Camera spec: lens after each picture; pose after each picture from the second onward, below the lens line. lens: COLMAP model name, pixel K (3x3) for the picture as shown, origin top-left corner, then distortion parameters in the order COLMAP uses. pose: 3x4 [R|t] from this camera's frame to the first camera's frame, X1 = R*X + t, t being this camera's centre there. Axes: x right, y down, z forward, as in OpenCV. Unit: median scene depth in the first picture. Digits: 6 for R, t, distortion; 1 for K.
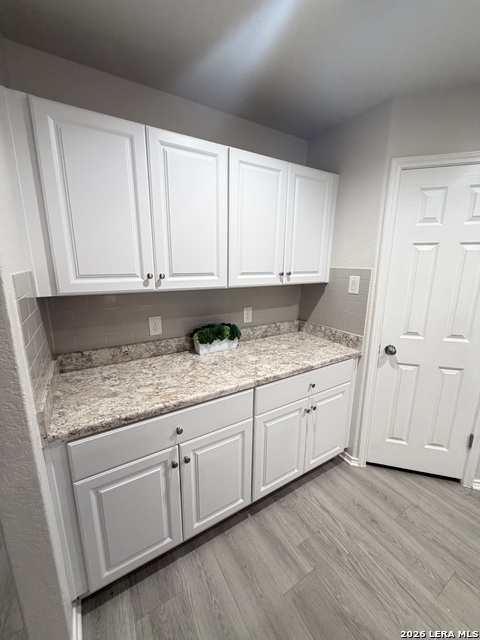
lens RADIAL K [[257.0, 0, 237.9], [0, 257.0, 320.4], [0, 0, 1]] dist [0.000000, -0.000256]
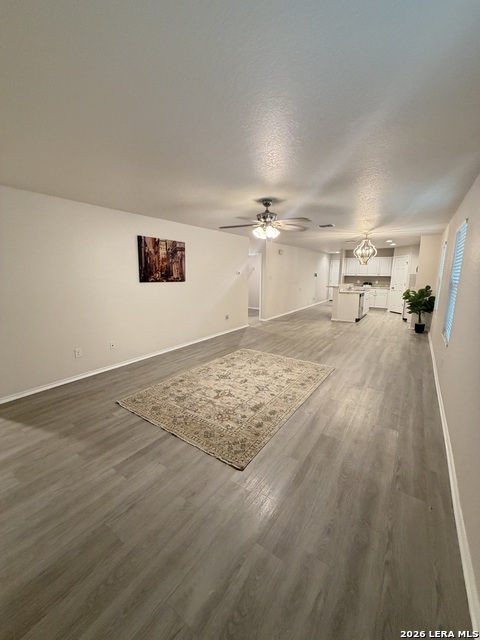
lens RADIAL K [[257.0, 0, 240.6], [0, 257.0, 319.0], [0, 0, 1]] dist [0.000000, -0.000256]
pose [[0.404910, 0.166222, -0.899121, 5.122844], [-0.198701, 0.975834, 0.090921, 1.088523], [0.892505, 0.141841, 0.428153, -4.997227]]
